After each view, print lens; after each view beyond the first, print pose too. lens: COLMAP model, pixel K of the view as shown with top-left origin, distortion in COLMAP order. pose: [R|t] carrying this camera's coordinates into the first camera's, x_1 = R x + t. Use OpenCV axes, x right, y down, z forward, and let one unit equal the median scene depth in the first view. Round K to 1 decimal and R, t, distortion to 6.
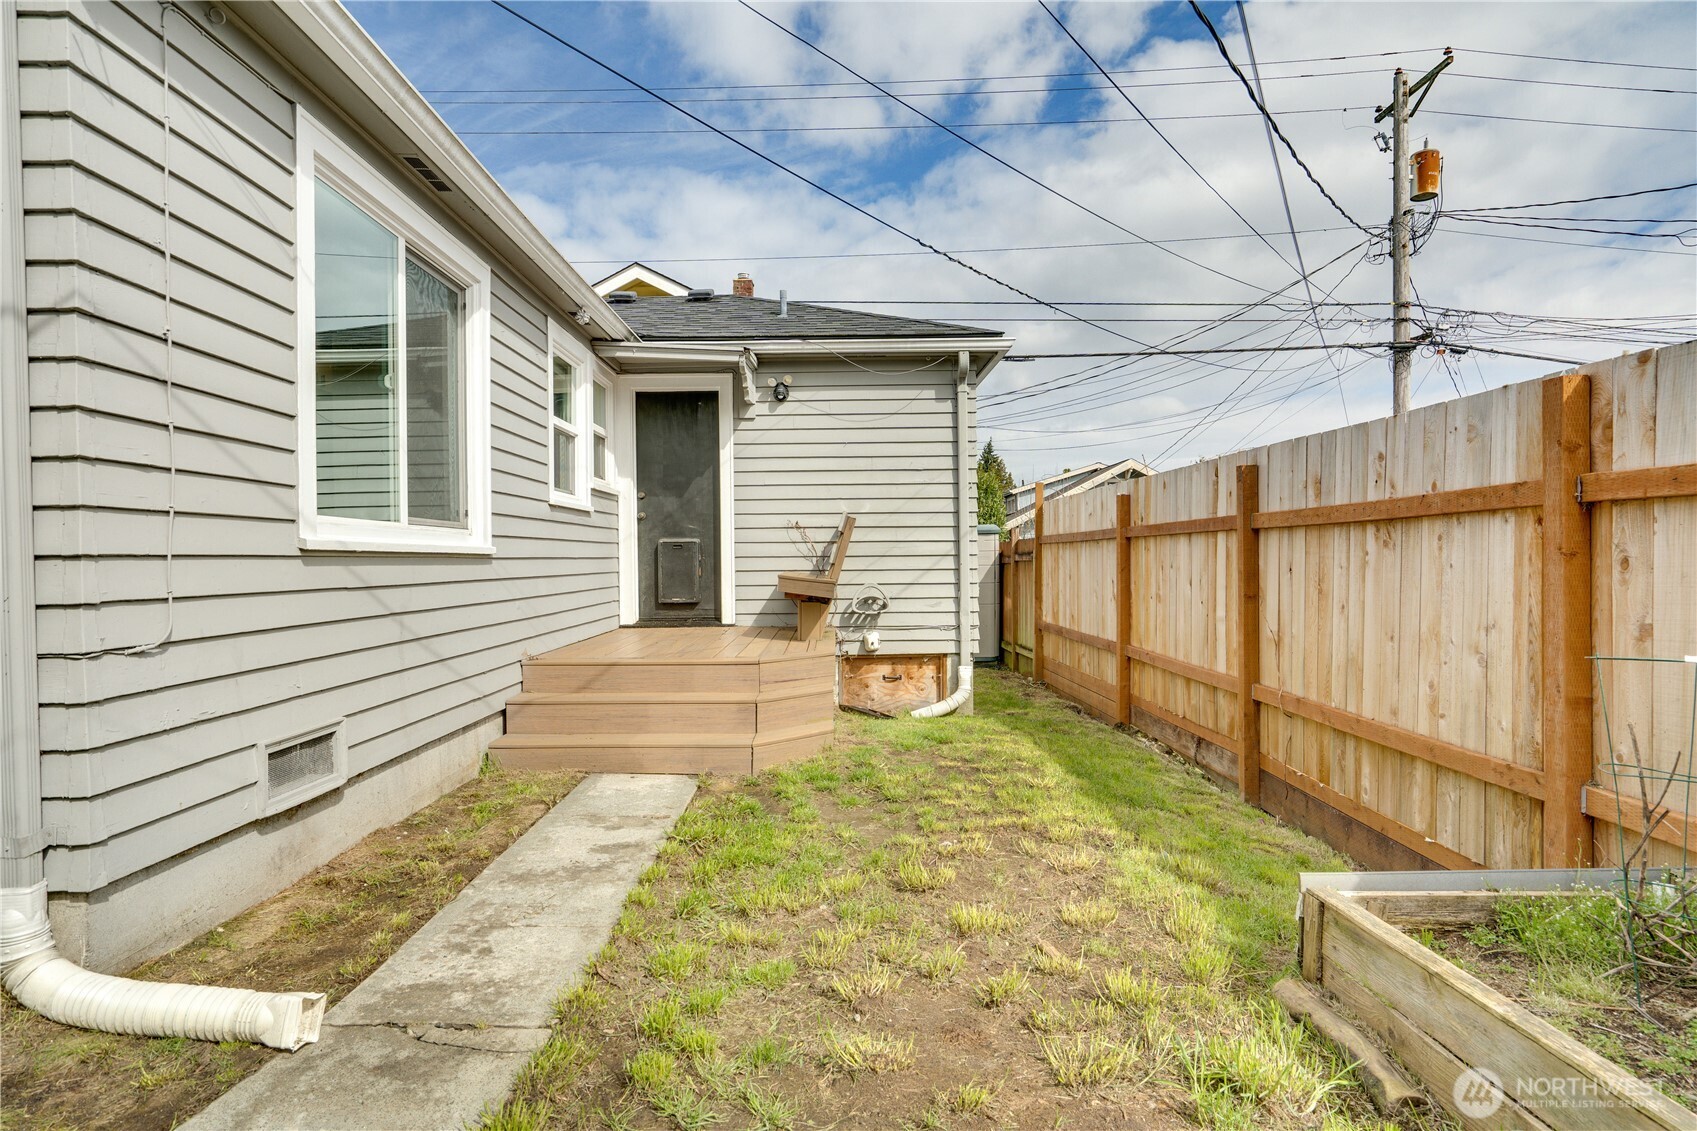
lens RADIAL K [[869.9, 0, 848.5], [0, 869.9, 565.5], [0, 0, 1]] dist [0.000396, 0.000027]
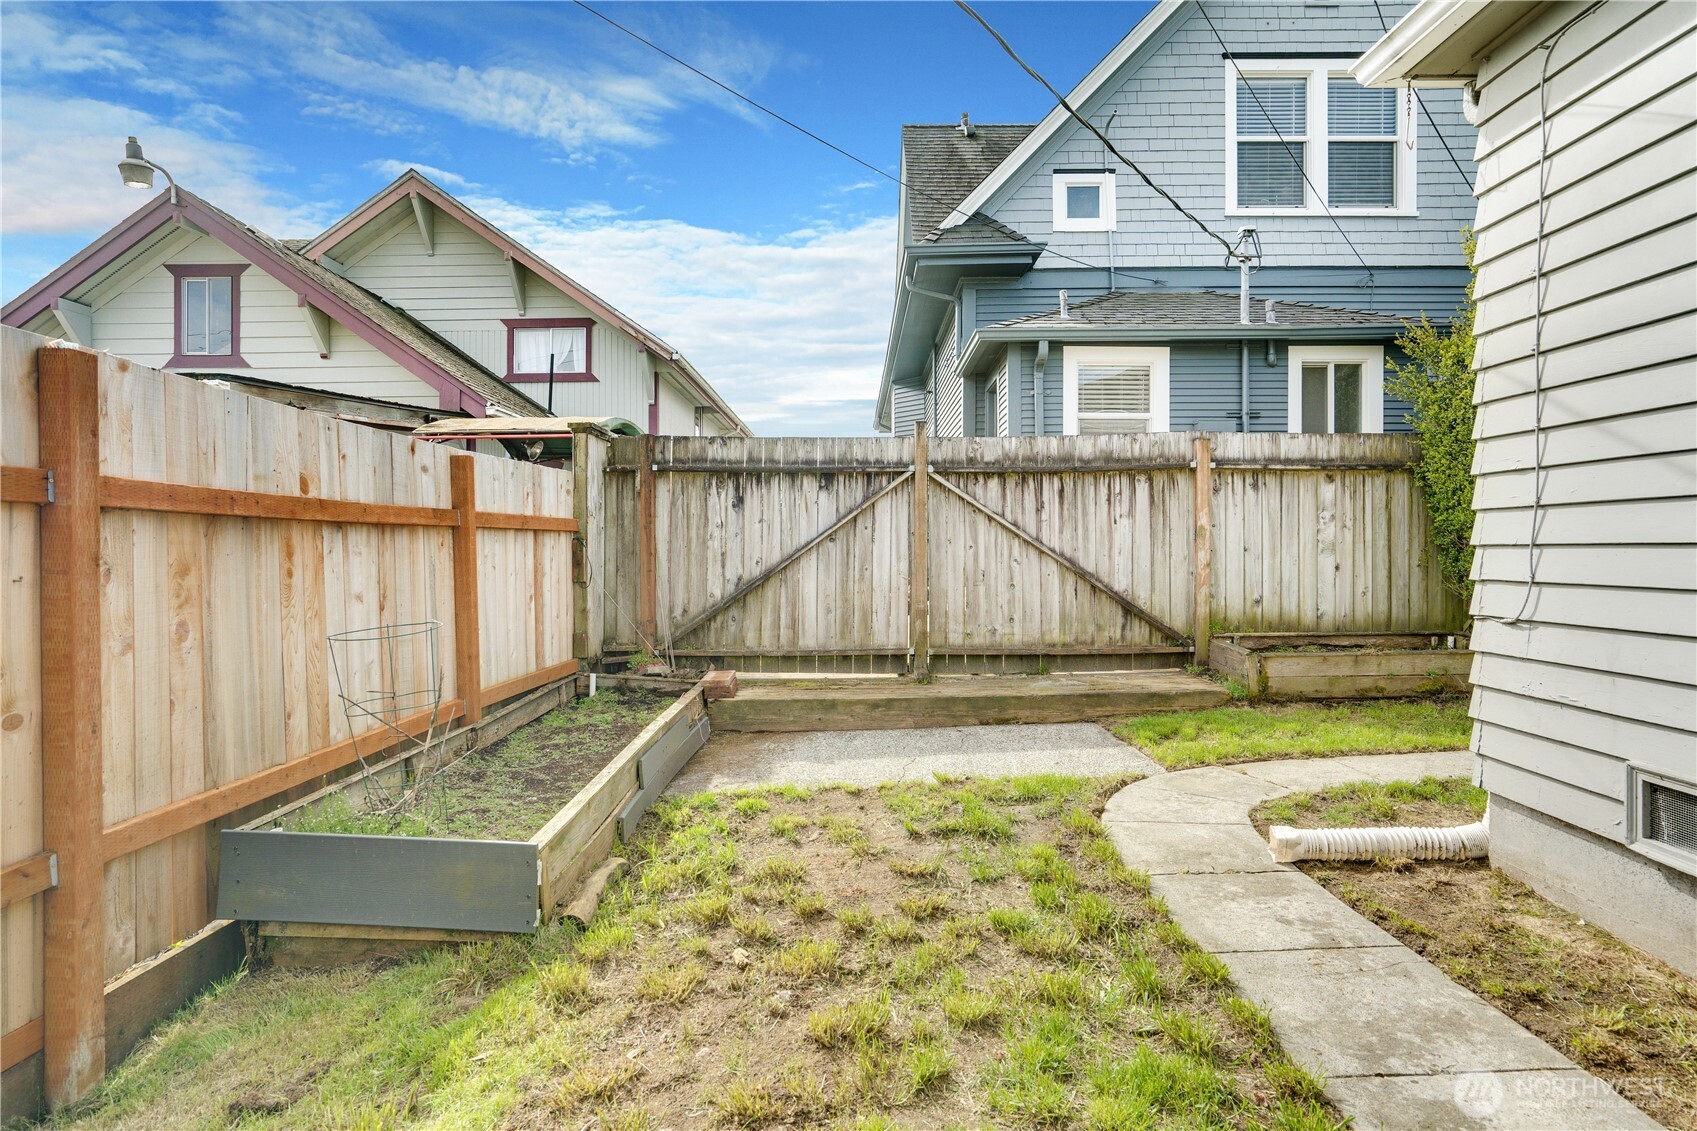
lens RADIAL K [[869.9, 0, 848.5], [0, 869.9, 565.5], [0, 0, 1]] dist [0.000396, 0.000027]
pose [[-0.999766, 0.015486, 0.015091, 0.090403], [0.015939, 0.999411, 0.030380, -0.031031], [-0.014612, 0.030614, -0.999424, 1.999013]]
